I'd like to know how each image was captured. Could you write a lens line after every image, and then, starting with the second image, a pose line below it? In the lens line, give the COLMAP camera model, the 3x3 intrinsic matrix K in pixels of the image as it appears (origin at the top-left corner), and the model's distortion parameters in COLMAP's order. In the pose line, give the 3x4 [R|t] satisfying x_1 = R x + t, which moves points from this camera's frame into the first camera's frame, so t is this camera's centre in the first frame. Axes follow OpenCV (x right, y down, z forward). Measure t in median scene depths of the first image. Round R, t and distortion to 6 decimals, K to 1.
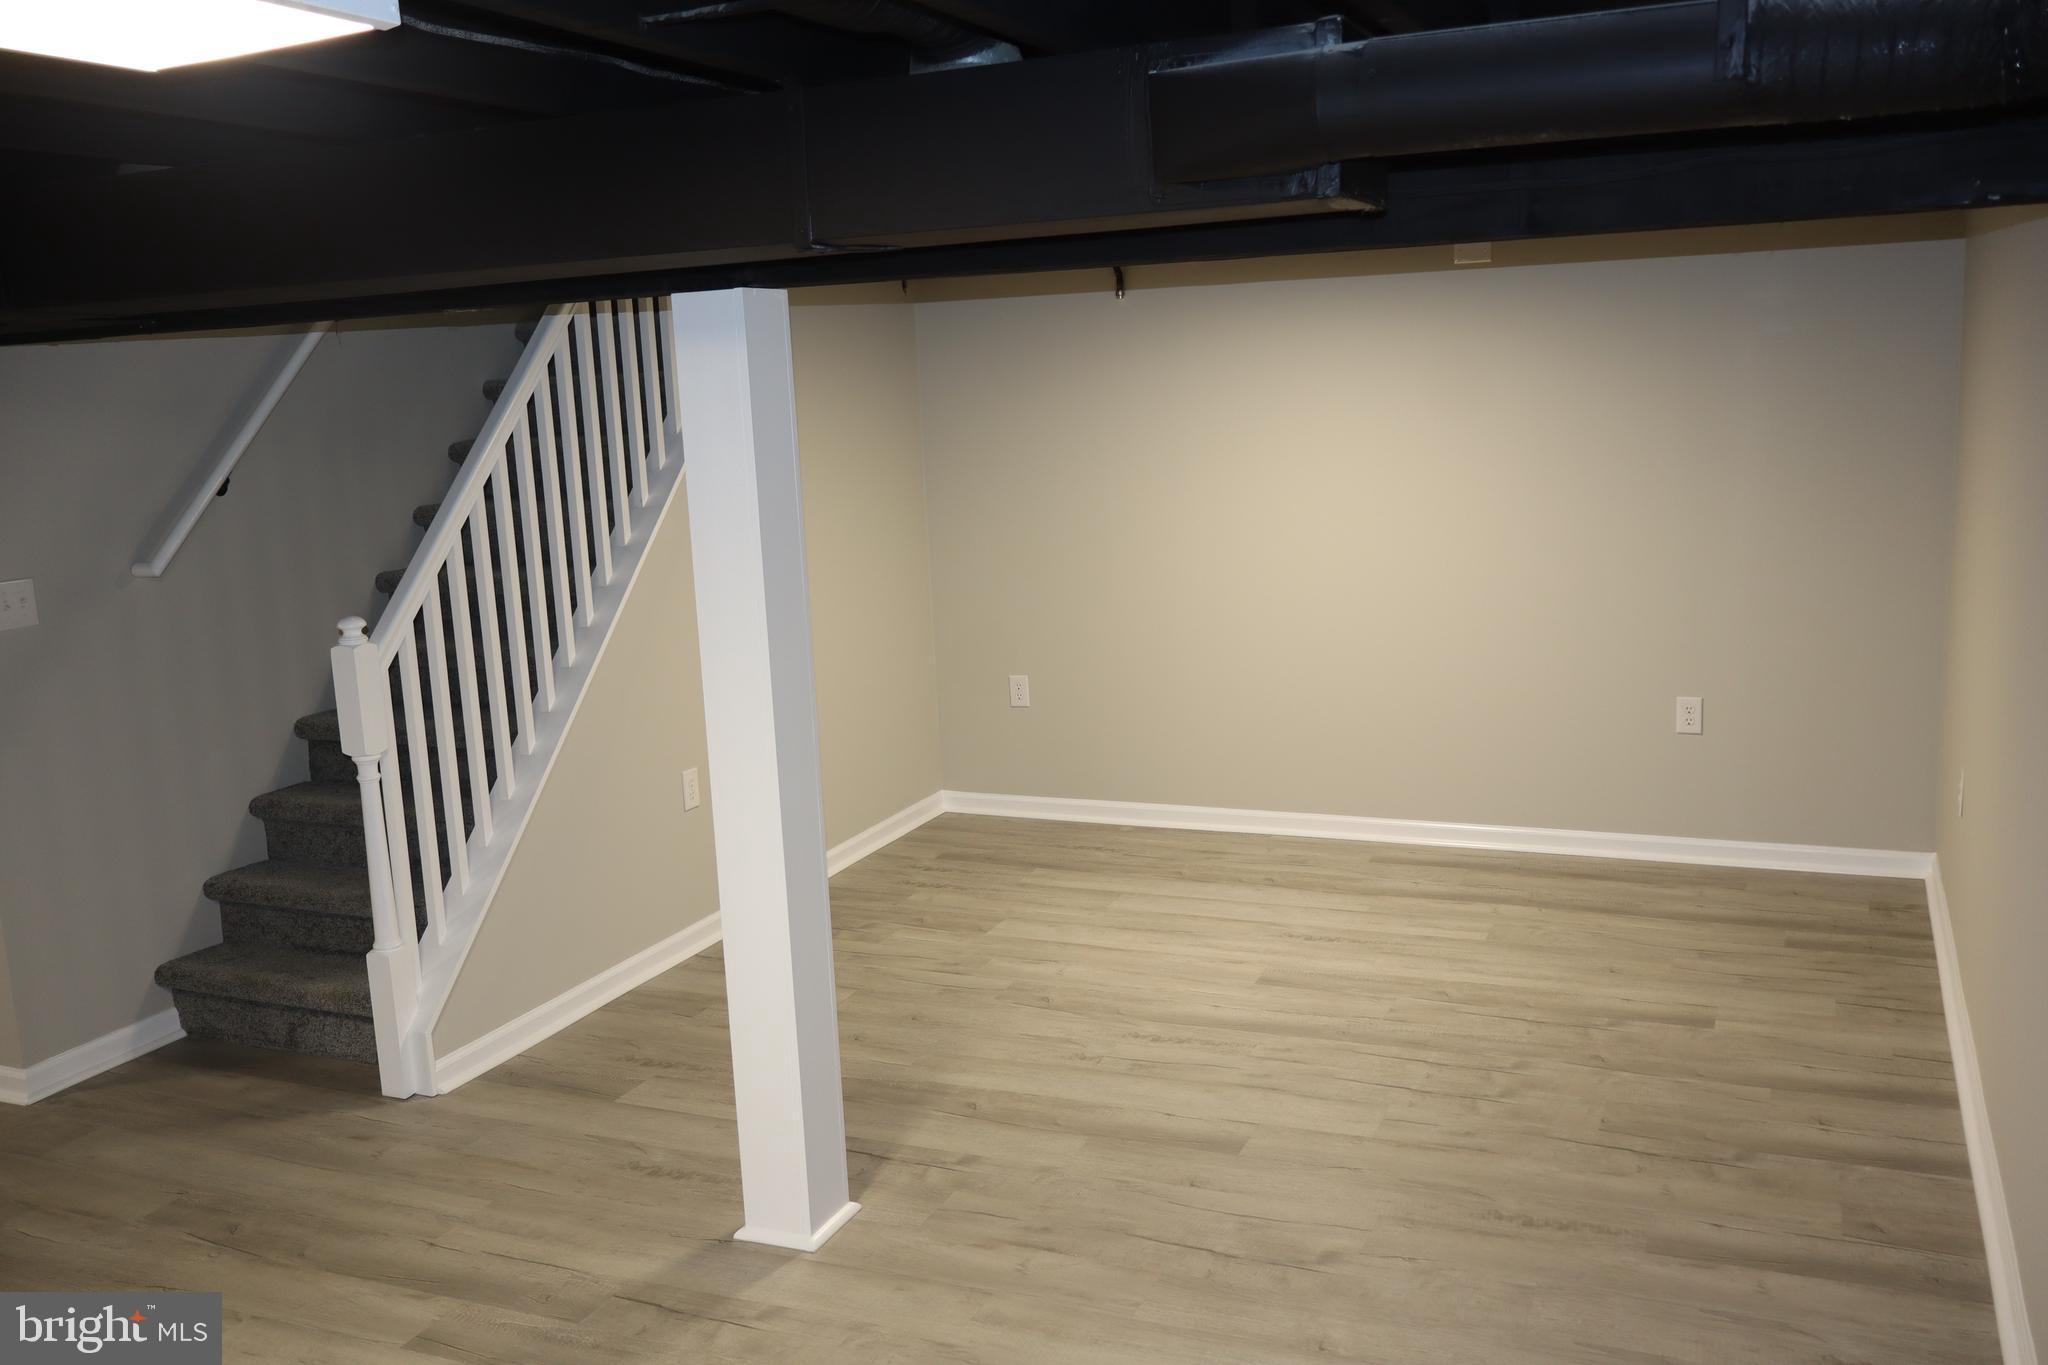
lens RADIAL K [[1752.2, 0, 1020.5], [0, 1752.2, 684.9], [0, 0, 1]] dist [0.028868, 0.001240]
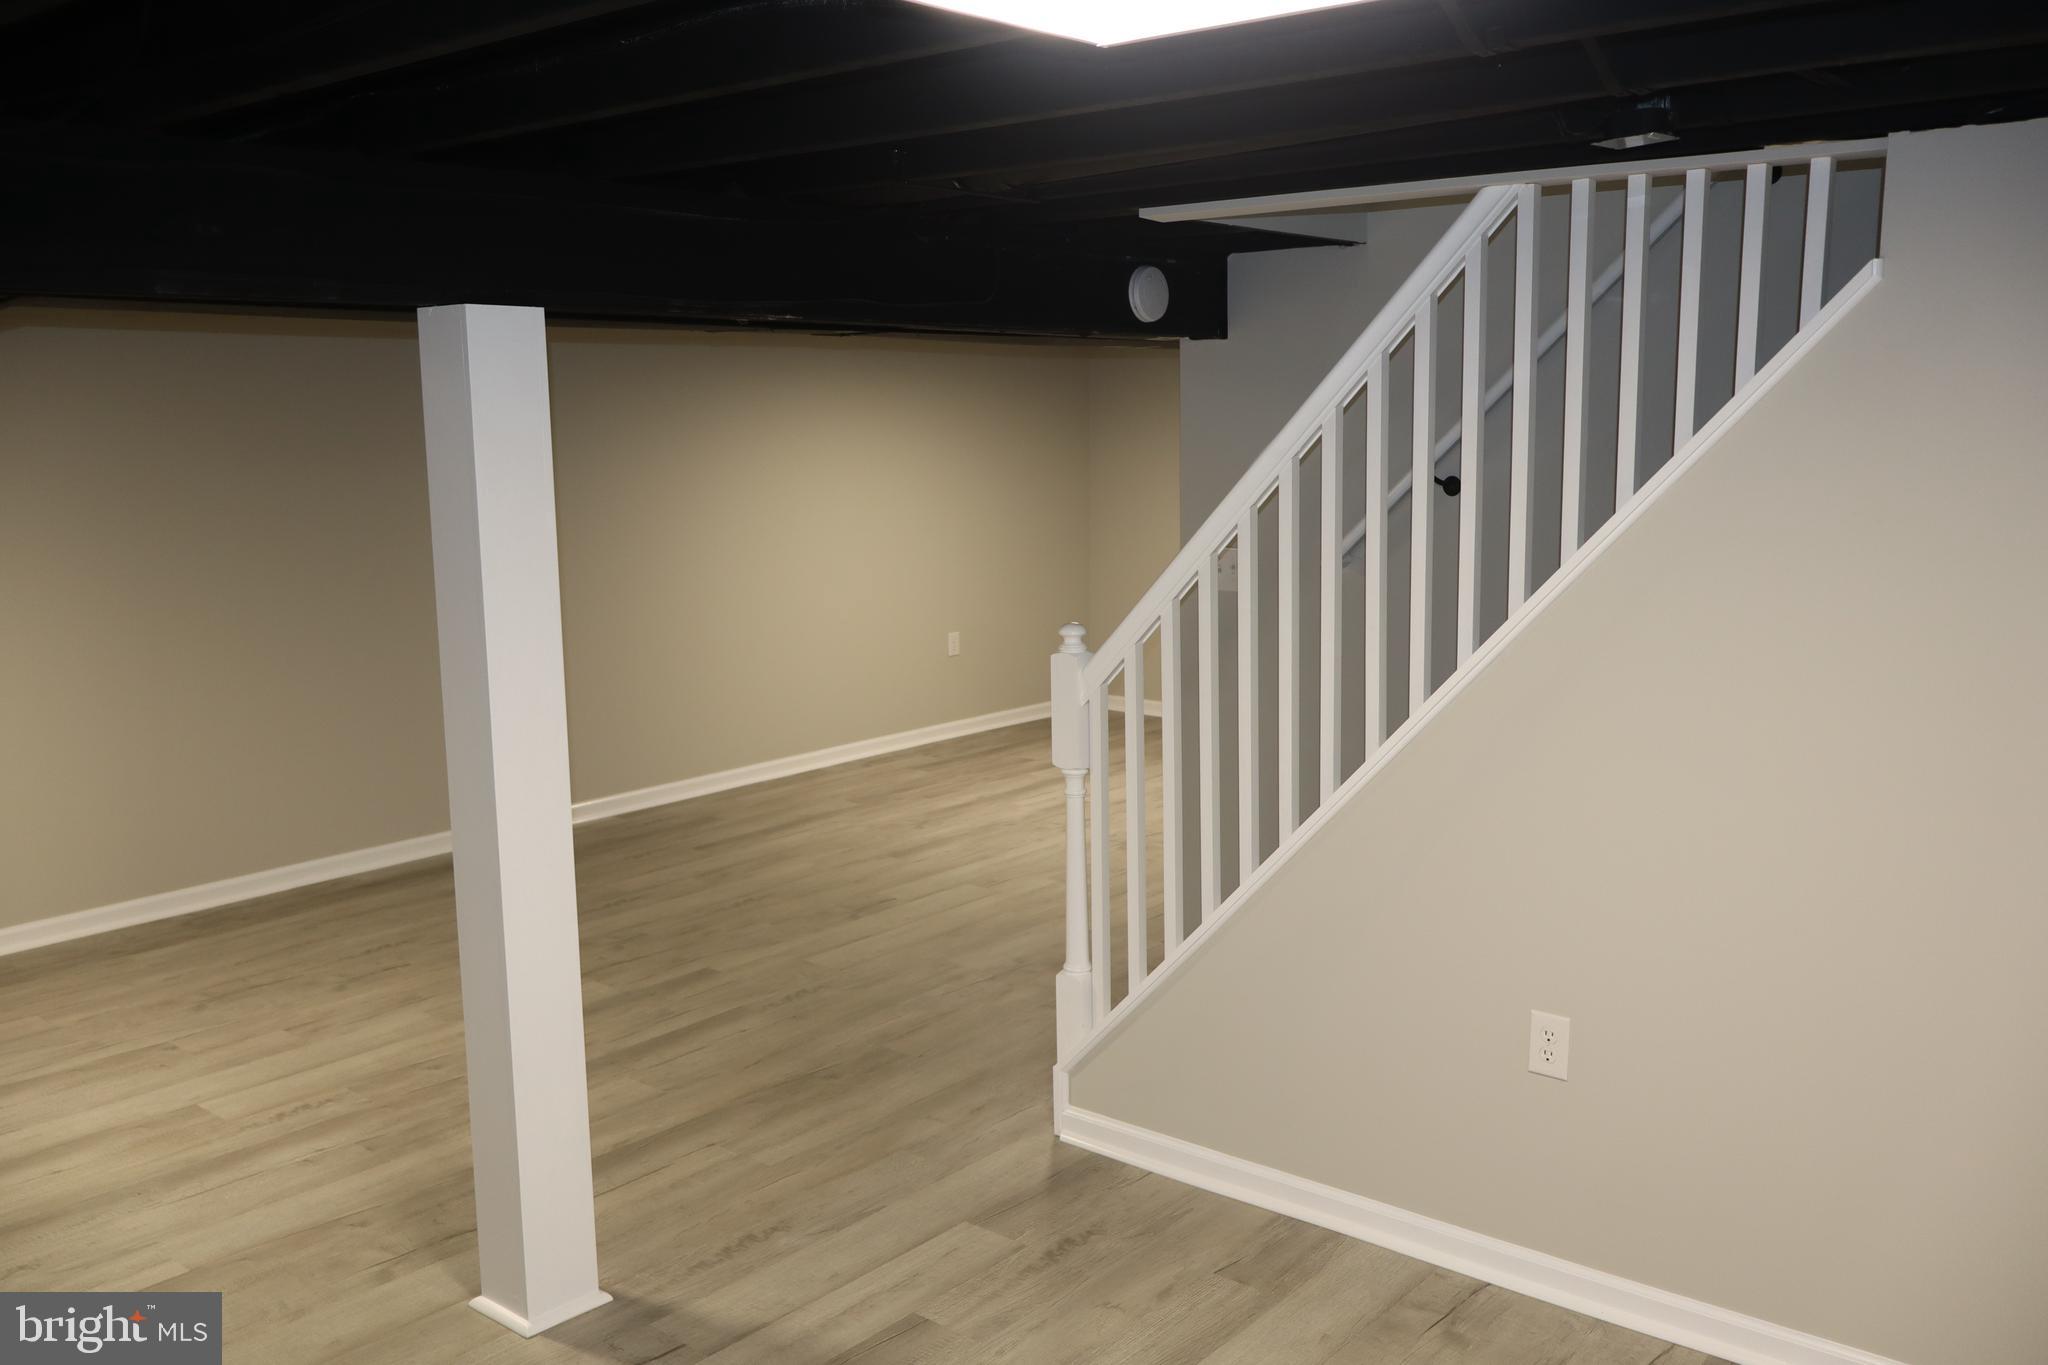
lens RADIAL K [[1752.2, 0, 1019.4], [0, 1752.2, 678.7], [0, 0, 1]] dist [0.028868, 0.001240]
pose [[-0.289703, 0.200866, -0.935802, 0.536756], [-0.133059, 0.959784, 0.247206, -0.246679], [0.947822, 0.196133, -0.251326, 1.229545]]
